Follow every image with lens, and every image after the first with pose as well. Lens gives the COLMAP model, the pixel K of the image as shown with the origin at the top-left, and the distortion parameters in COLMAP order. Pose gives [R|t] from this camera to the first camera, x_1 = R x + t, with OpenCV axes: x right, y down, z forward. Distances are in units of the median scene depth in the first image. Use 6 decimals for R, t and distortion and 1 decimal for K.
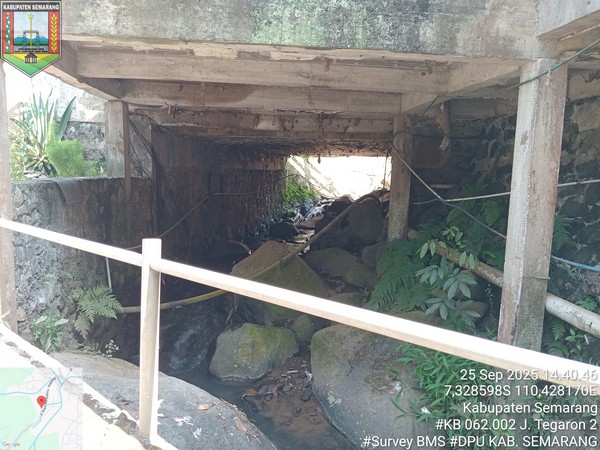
lens RADIAL K [[449.1, 0, 300.0], [0, 449.1, 225.0], [0, 0, 1]] dist [0.066272, -0.128308]
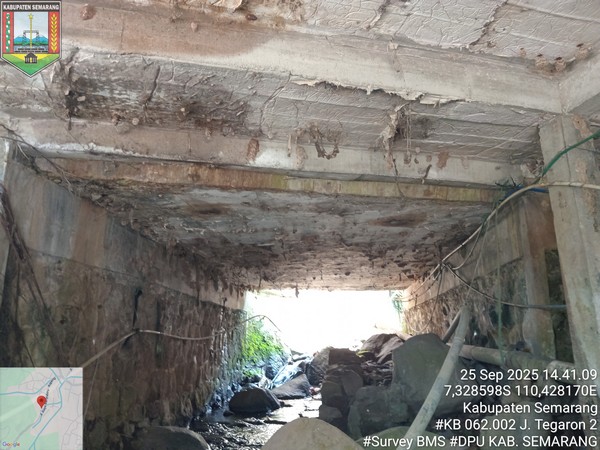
lens RADIAL K [[449.1, 0, 300.0], [0, 449.1, 225.0], [0, 0, 1]] dist [0.066272, -0.128308]
pose [[0.986962, -0.002360, 0.160935, -0.079132], [0.060721, 0.931469, -0.358717, 0.012717], [-0.149060, 0.363812, 0.919468, 0.367426]]
